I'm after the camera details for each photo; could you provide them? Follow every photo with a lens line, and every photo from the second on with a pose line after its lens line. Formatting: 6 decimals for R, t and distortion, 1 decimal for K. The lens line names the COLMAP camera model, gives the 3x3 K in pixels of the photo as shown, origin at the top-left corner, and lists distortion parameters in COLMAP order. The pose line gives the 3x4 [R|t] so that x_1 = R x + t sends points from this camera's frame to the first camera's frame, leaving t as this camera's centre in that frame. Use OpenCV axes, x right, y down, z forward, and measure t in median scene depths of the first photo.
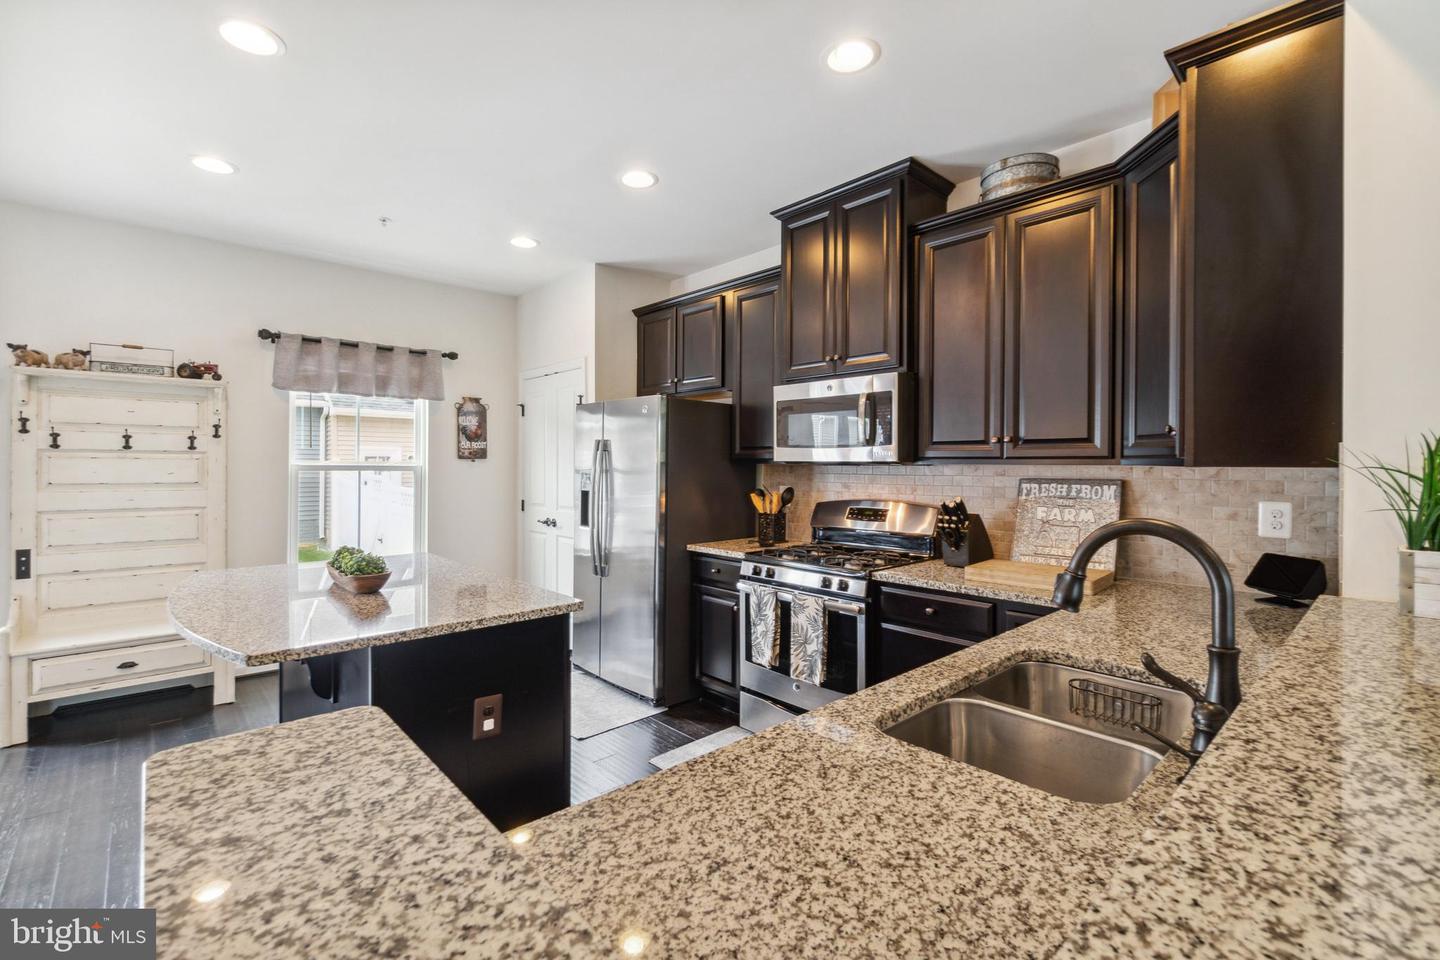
lens RADIAL K [[635.2, 0, 709.2], [0, 635.2, 466.8], [0, 0, 1]] dist [-0.001710, -0.000926]
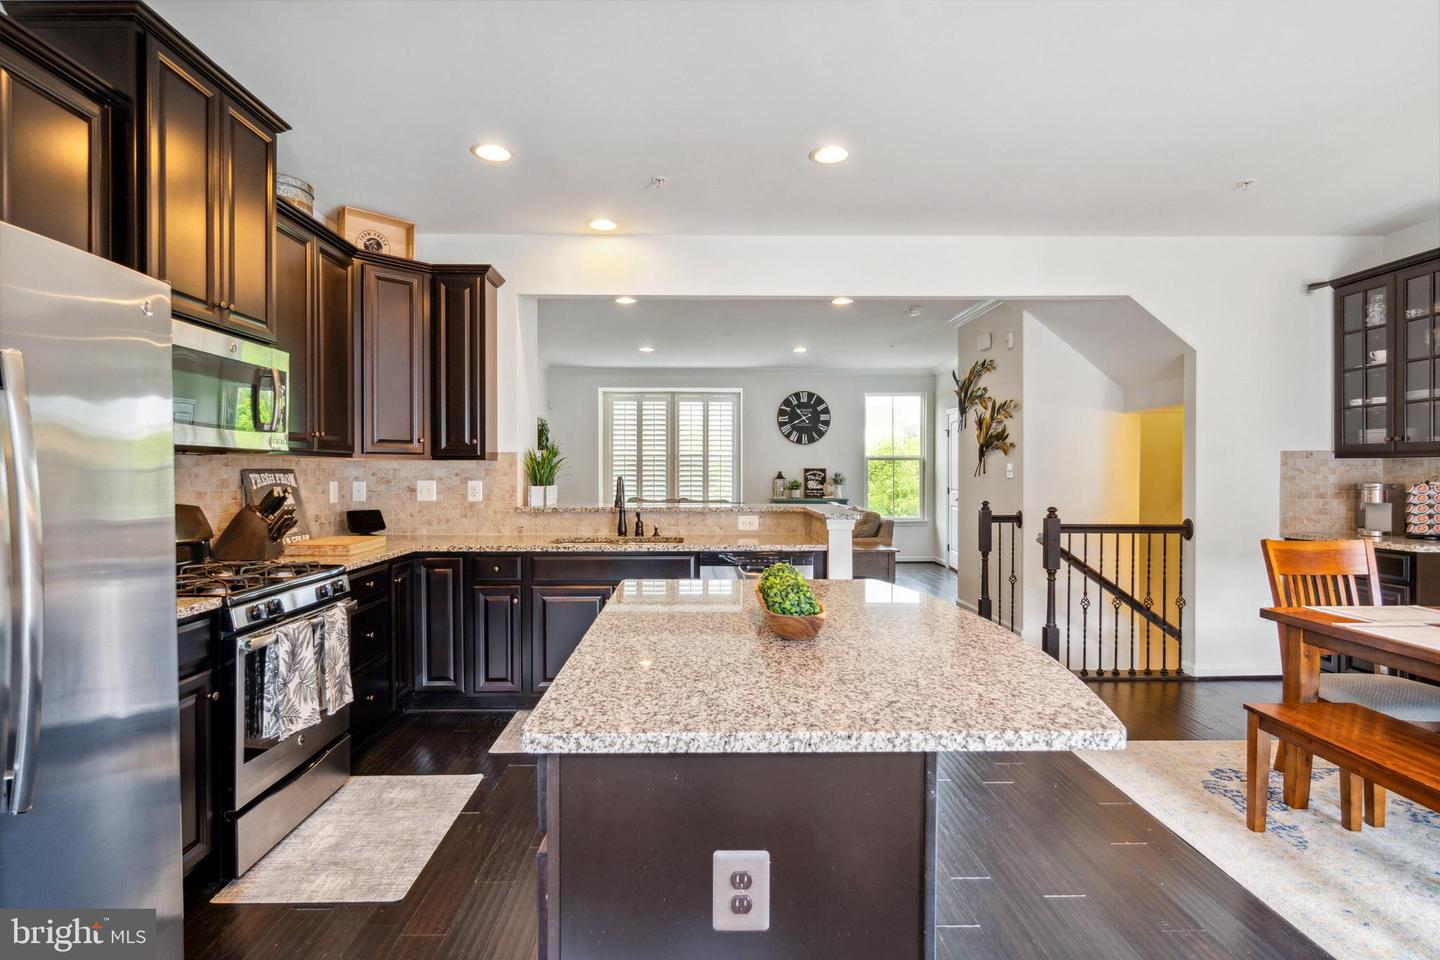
lens RADIAL K [[733.4, 0, 709.0], [0, 733.4, 476.6], [0, 0, 1]] dist [-0.001361, -0.000371]
pose [[-0.755199, -0.009815, 0.655422, -0.722772], [-0.002555, 0.999924, 0.012030, 0.011874], [-0.655490, 0.007411, -0.755167, 1.183636]]
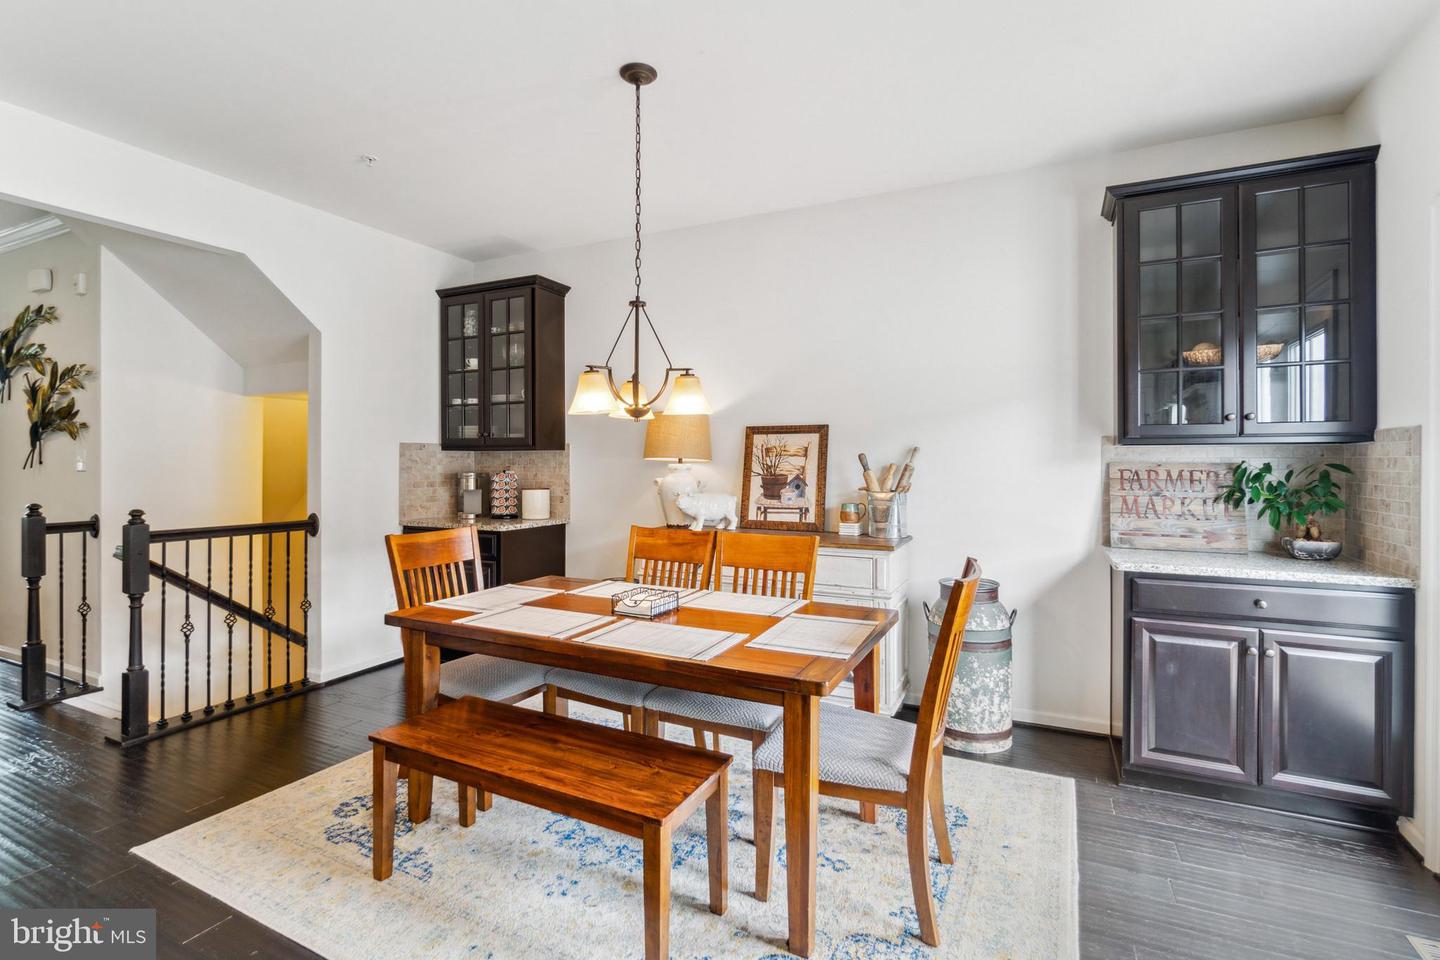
lens RADIAL K [[680.2, 0, 702.9], [0, 680.2, 463.1], [0, 0, 1]] dist [-0.003301, -0.000586]
pose [[-0.930484, -0.006812, -0.366268, -0.698191], [-0.007434, 0.999972, 0.000287, 0.012850], [0.366256, 0.002990, -0.930509, 0.903103]]
